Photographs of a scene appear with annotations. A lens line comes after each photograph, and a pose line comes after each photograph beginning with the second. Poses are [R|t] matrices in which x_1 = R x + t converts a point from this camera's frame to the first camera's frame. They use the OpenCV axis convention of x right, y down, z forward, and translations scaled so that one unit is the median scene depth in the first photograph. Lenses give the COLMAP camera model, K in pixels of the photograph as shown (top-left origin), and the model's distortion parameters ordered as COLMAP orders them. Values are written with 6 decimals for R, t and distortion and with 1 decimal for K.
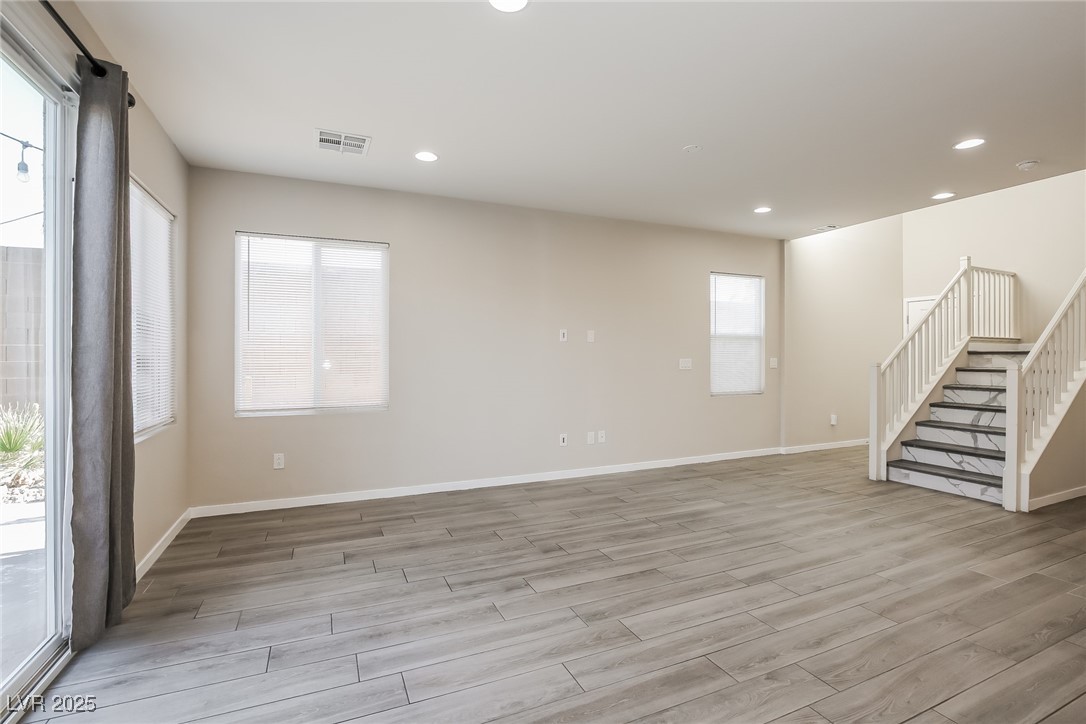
lens RADIAL K [[497.8, 0, 571.0], [0, 497.8, 357.0], [0, 0, 1]] dist [-0.014500, 0.003545]
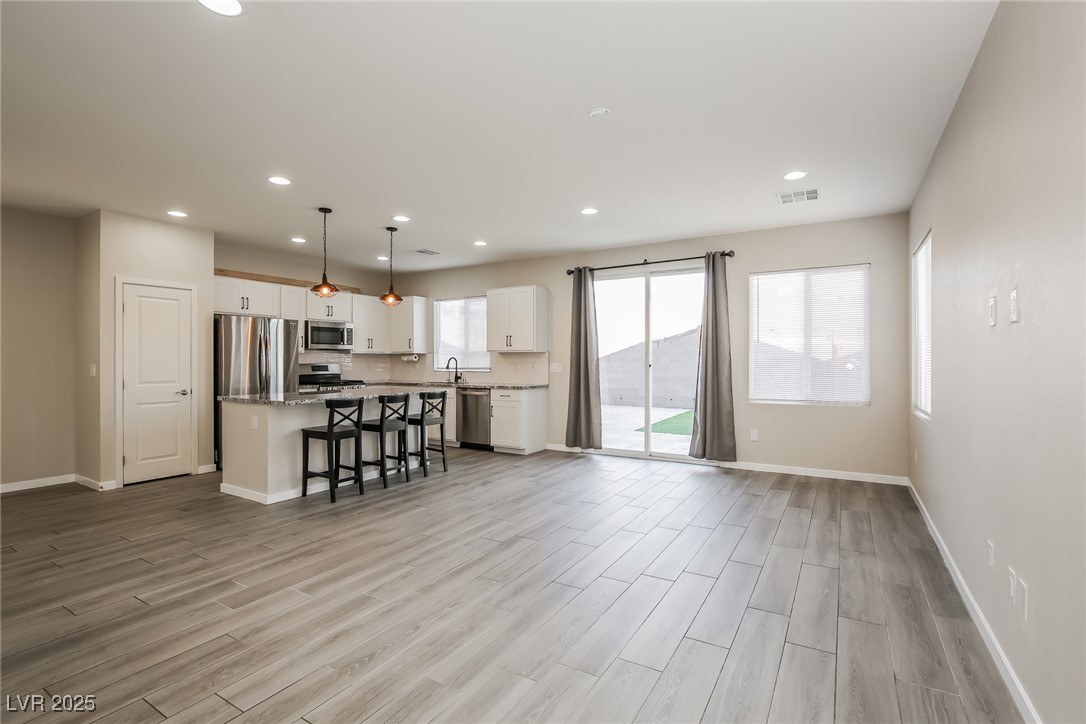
lens RADIAL K [[497.8, 0, 543.8], [0, 497.8, 359.4], [0, 0, 1]] dist [-0.014500, 0.003545]
pose [[-0.841832, 0.001007, -0.539738, 0.855191], [0.000153, 0.999999, 0.001626, -0.007364], [0.539739, 0.001286, -0.841831, 1.824533]]
